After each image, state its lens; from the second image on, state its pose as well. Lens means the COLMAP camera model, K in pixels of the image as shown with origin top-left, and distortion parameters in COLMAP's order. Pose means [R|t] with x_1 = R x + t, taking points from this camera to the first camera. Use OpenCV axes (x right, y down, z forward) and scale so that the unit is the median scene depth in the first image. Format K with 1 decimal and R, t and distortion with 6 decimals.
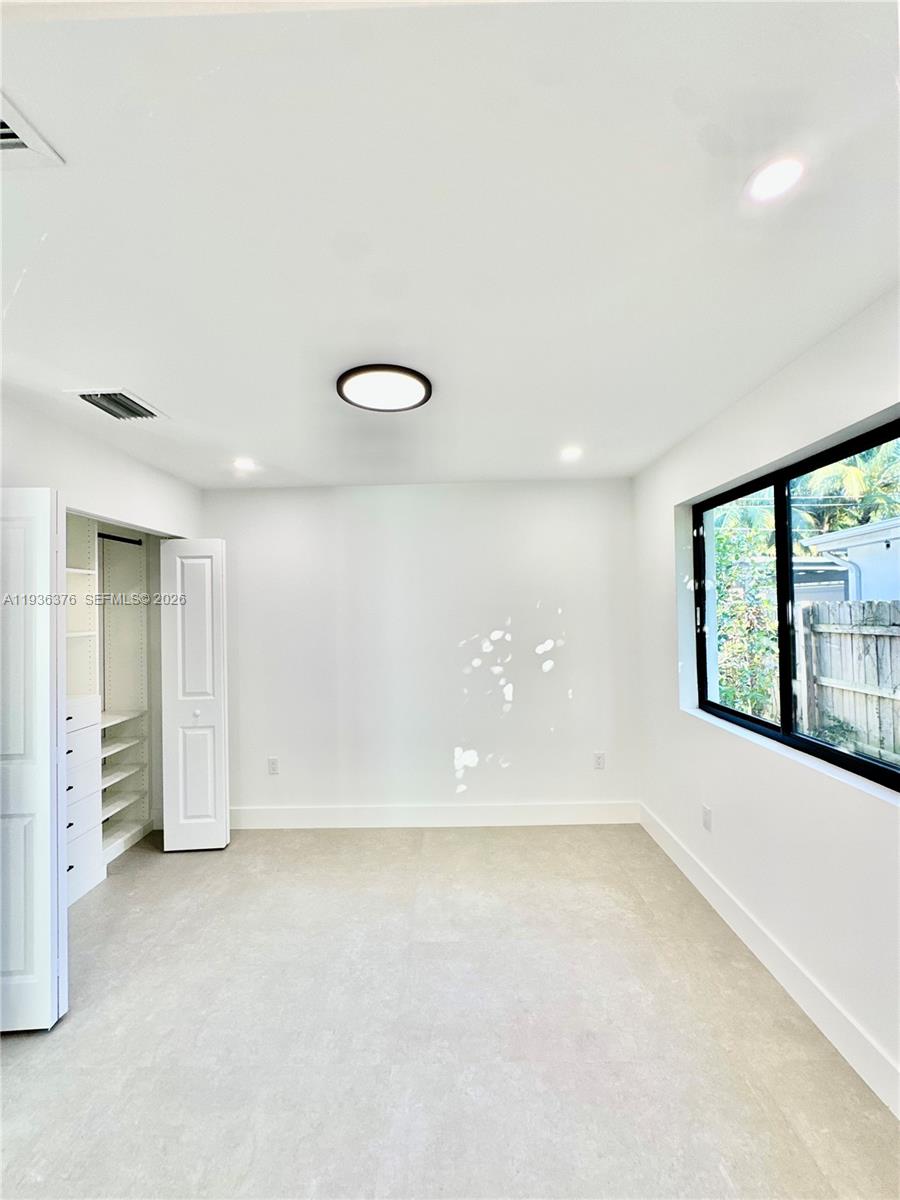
lens RADIAL K [[480.4, 0, 448.8], [0, 480.4, 598.7], [0, 0, 1]] dist [-0.006209, 0.001320]
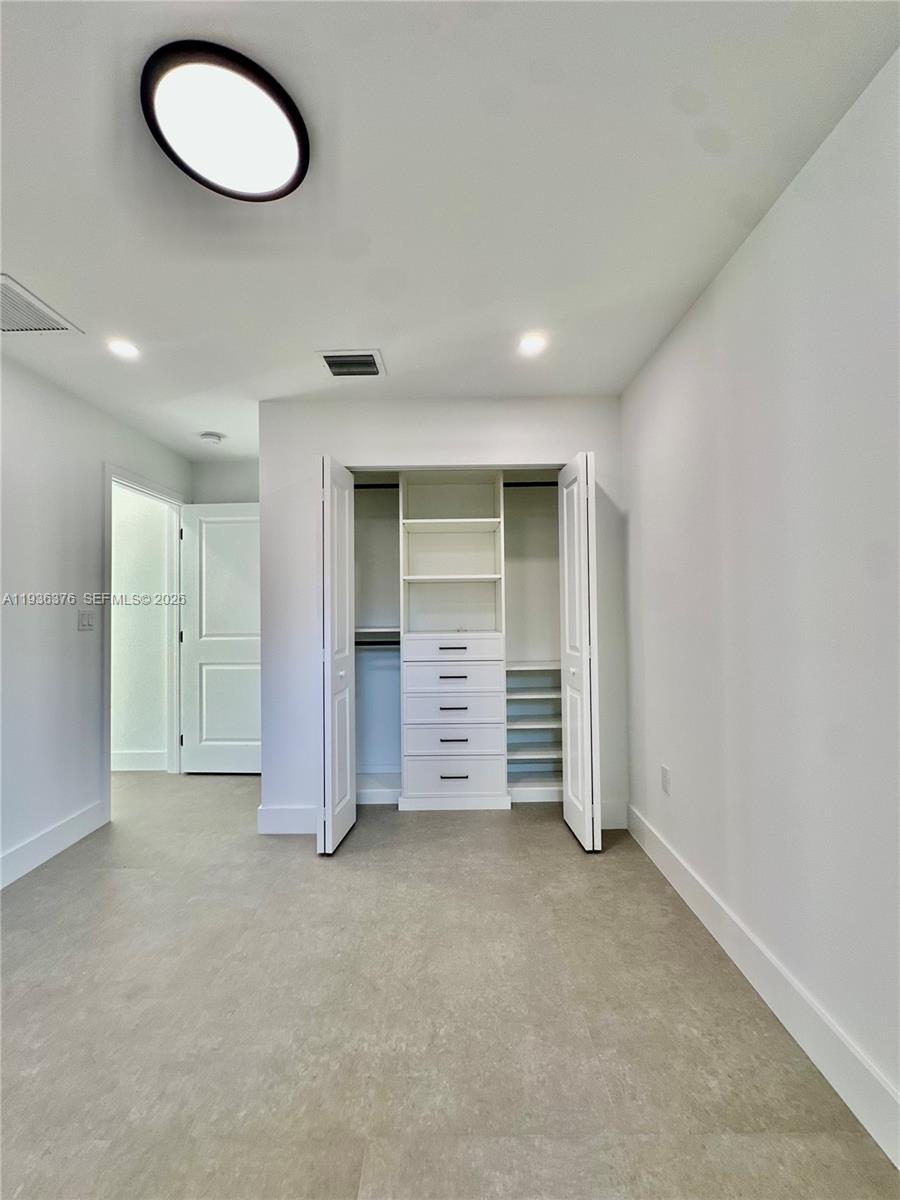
lens RADIAL K [[480.4, 0, 448.8], [0, 480.4, 598.7], [0, 0, 1]] dist [-0.006209, 0.001320]
pose [[0.010067, -0.000907, -0.999949, 0.385371], [0.031368, 0.999508, -0.000591, 0.136682], [0.999457, -0.031361, 0.010091, 0.999954]]
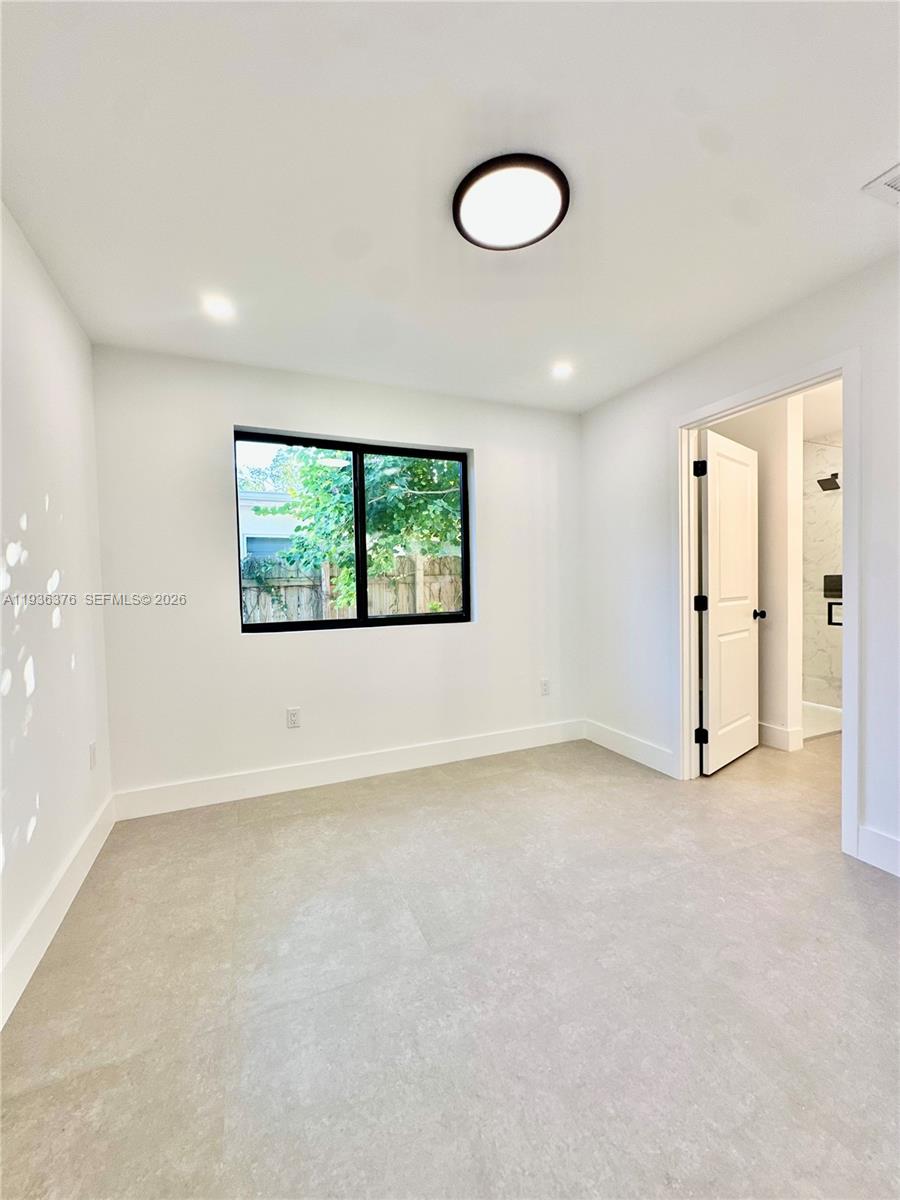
lens RADIAL K [[480.4, 0, 448.8], [0, 480.4, 598.7], [0, 0, 1]] dist [-0.006209, 0.001320]
pose [[-0.398274, 0.003446, 0.917260, -0.666770], [0.010759, 0.999942, 0.000915, 0.180279], [-0.917203, 0.010233, -0.398288, 1.137400]]
